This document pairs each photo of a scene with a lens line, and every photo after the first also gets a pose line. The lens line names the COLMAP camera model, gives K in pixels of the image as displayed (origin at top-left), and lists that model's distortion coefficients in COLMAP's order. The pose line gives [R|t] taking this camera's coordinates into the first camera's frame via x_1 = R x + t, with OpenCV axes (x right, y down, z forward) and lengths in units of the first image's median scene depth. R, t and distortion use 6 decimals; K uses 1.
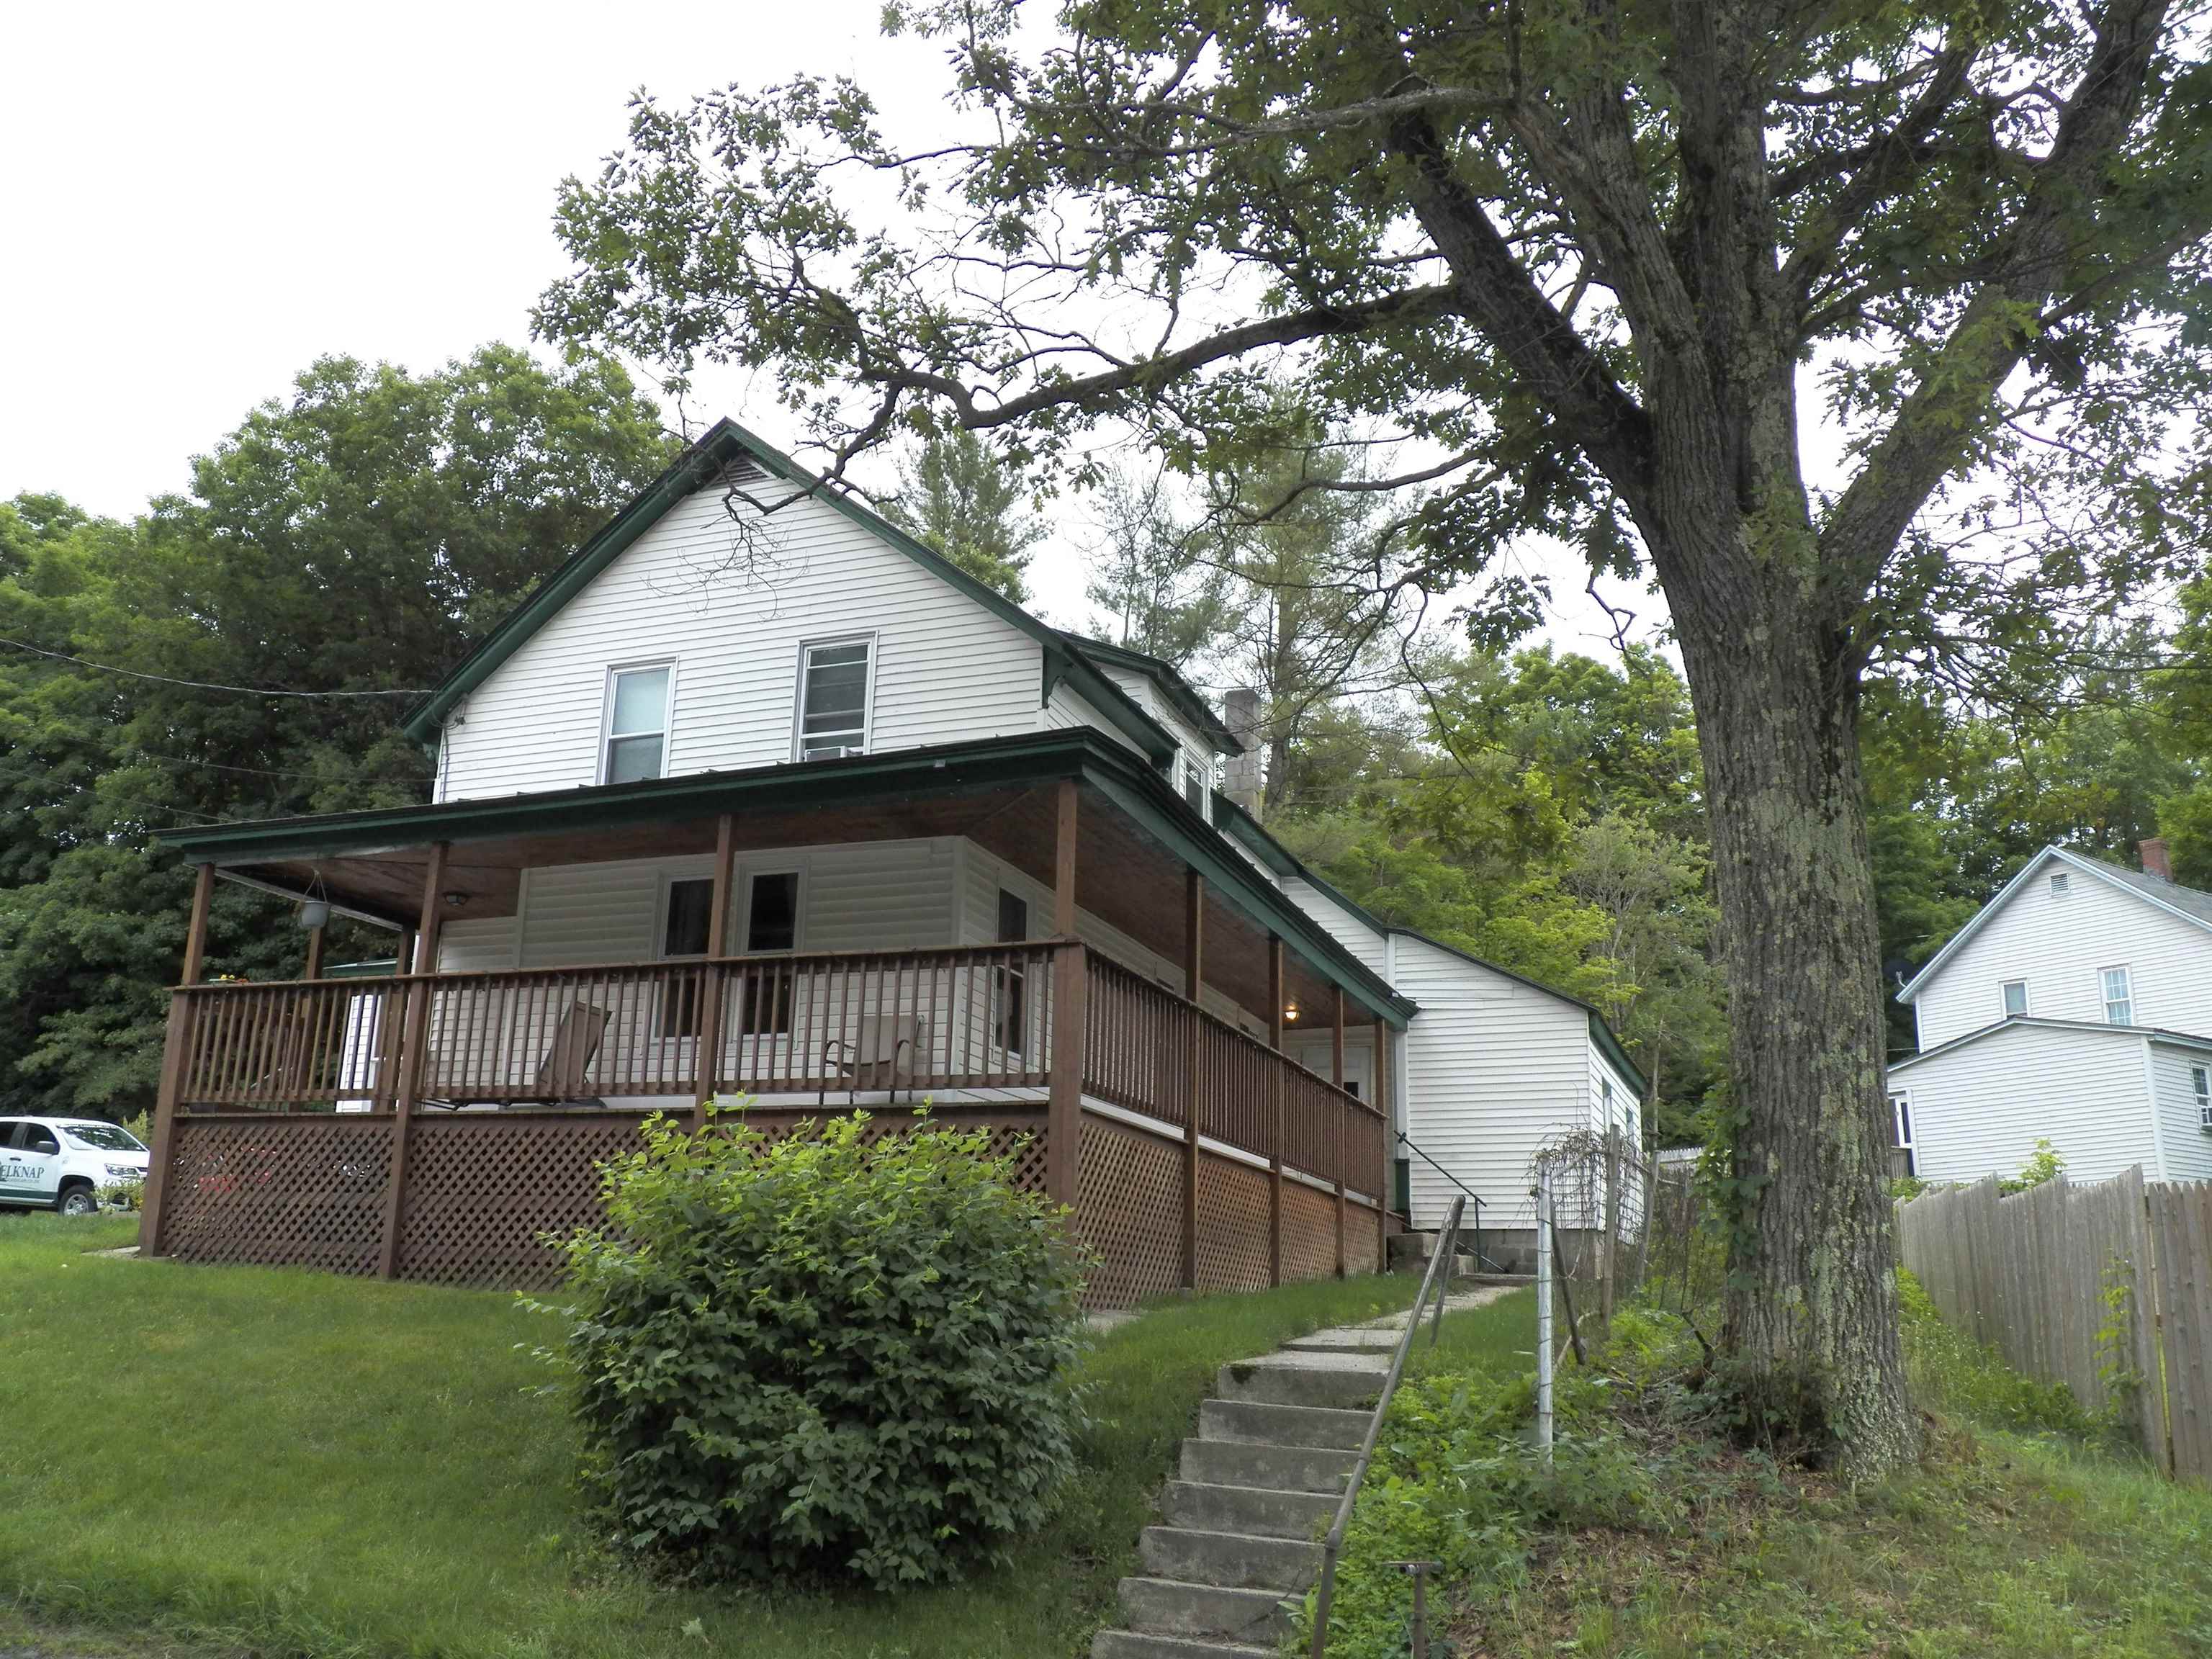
lens RADIAL K [[1804.5, 0, 1121.3], [0, 1804.5, 819.0], [0, 0, 1]] dist [-0.127055, 0.084237]
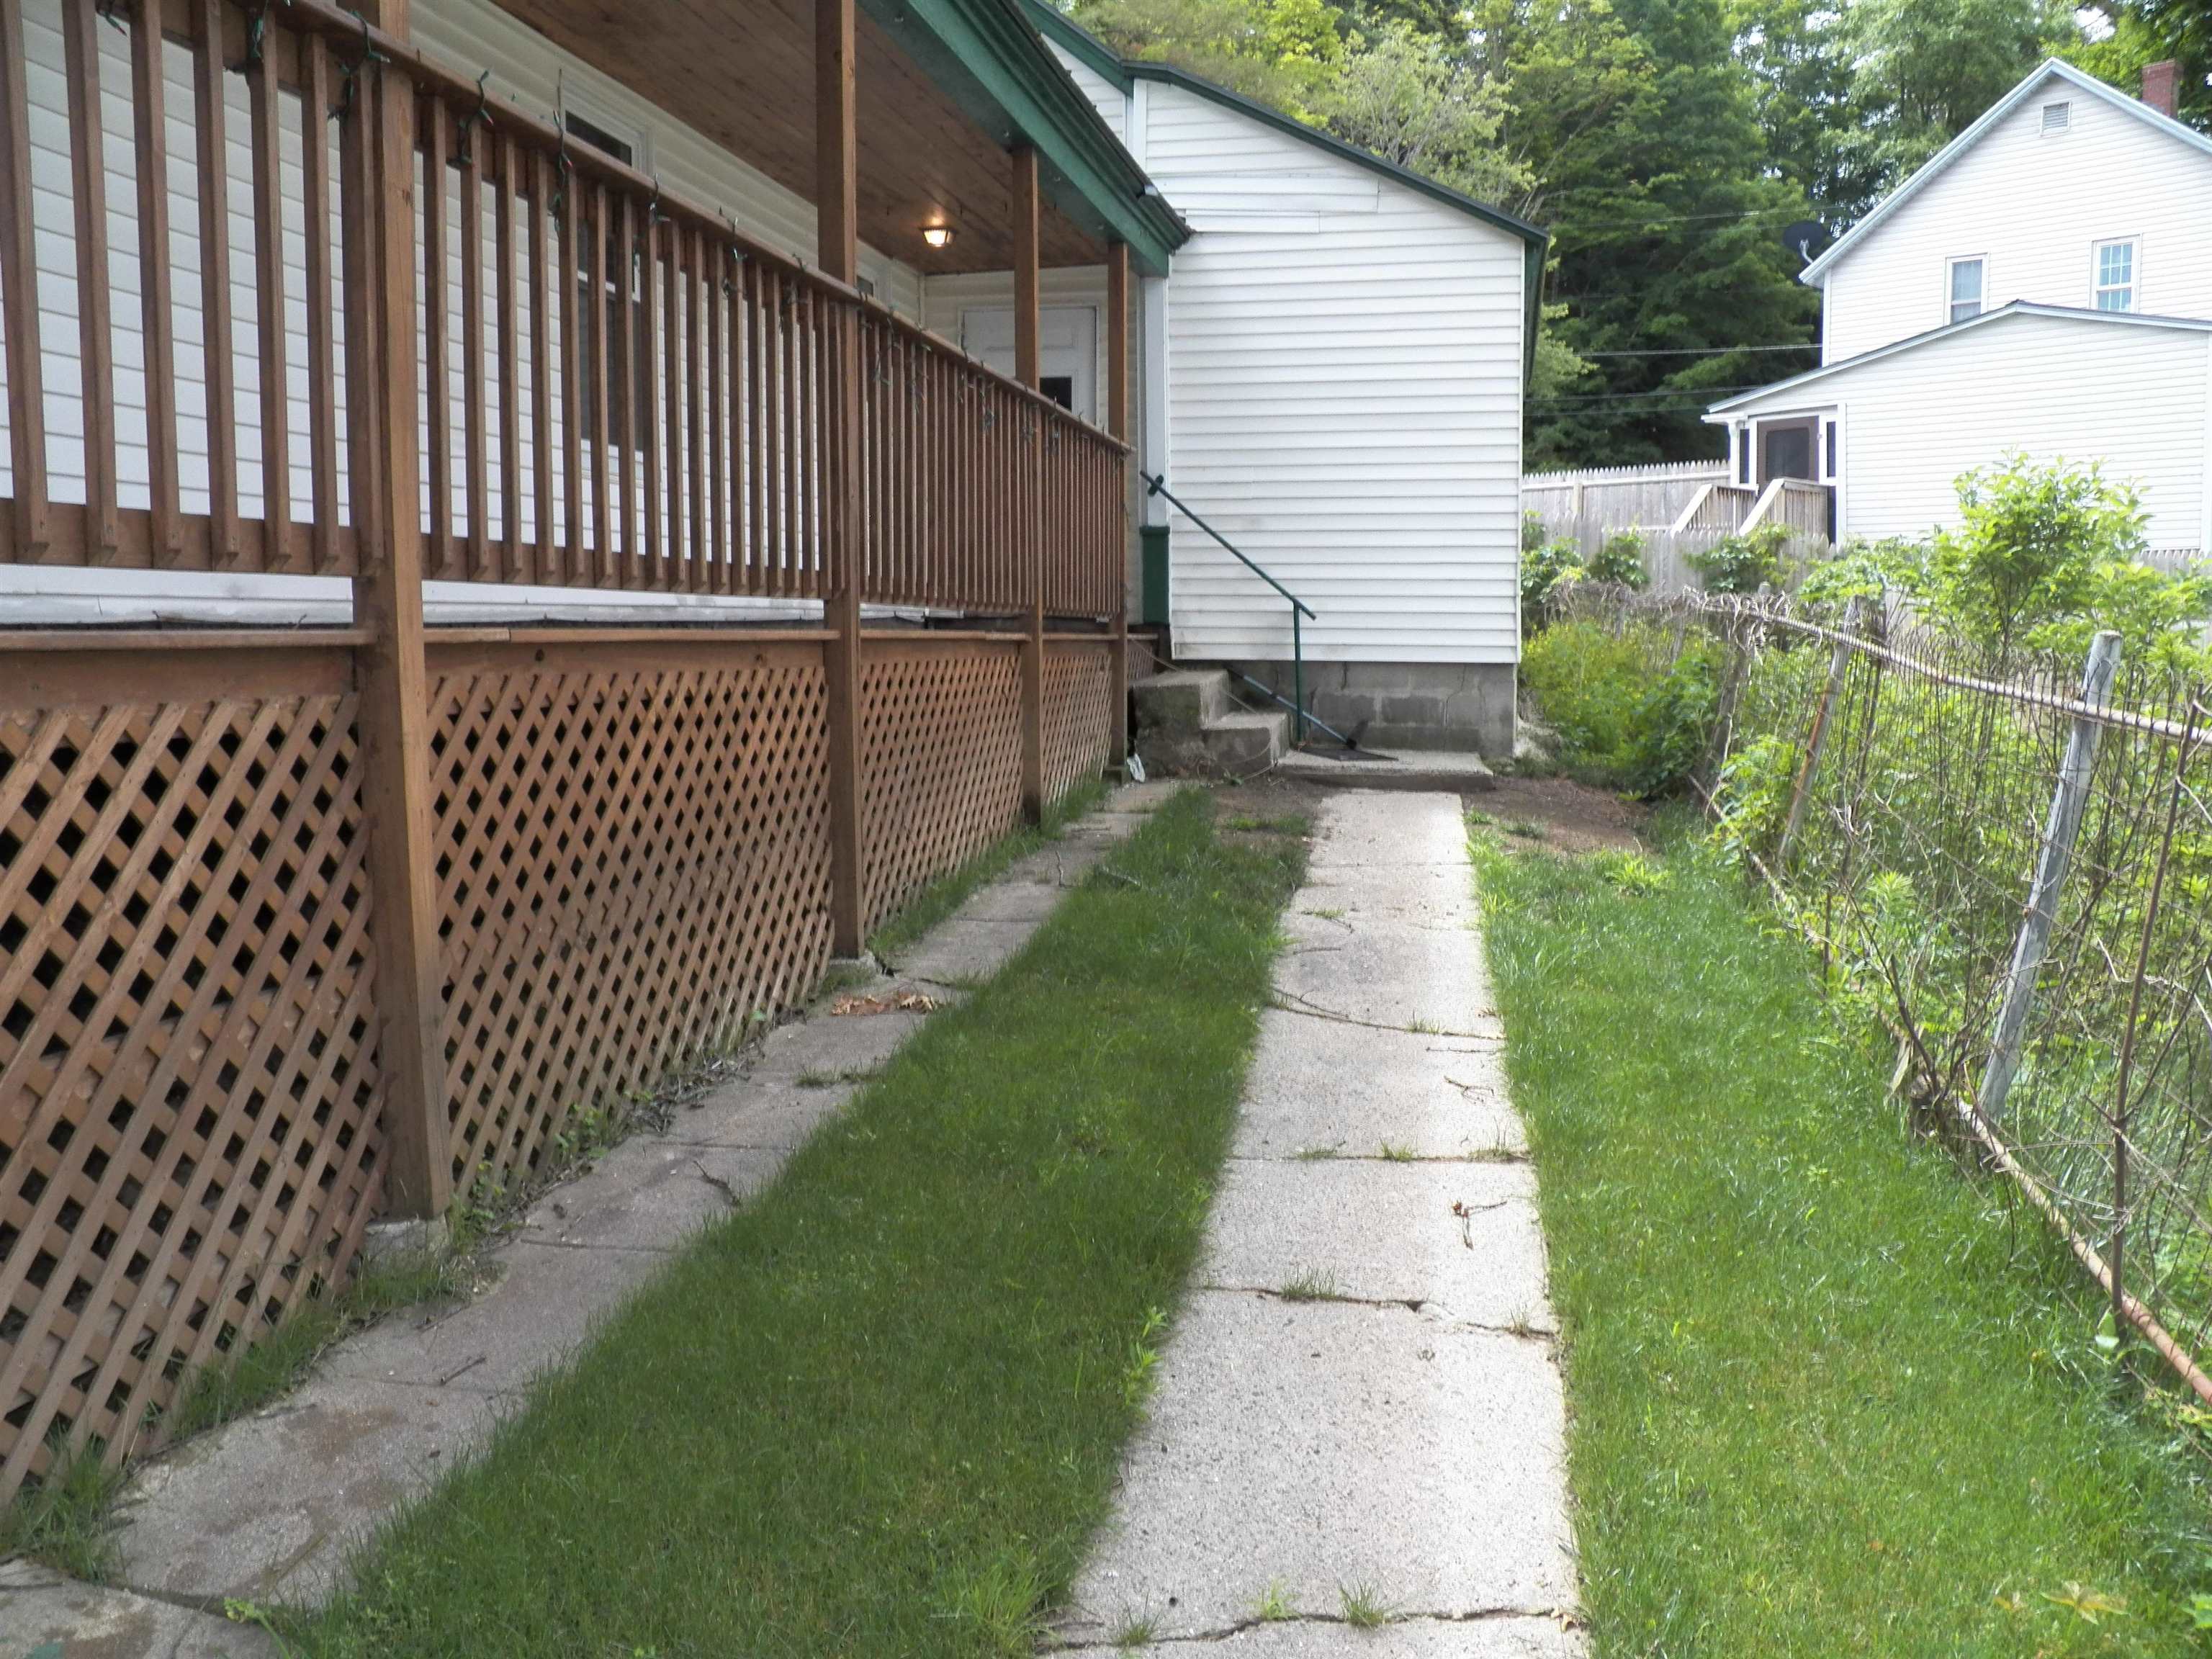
lens RADIAL K [[1804.5, 0, 1109.1], [0, 1804.5, 833.4], [0, 0, 1]] dist [-0.127055, 0.084237]
pose [[0.988016, -0.041596, 0.148643, 0.062443], [-0.018174, 0.924956, 0.379639, 0.074229], [-0.153280, -0.377791, 0.913115, 0.492374]]
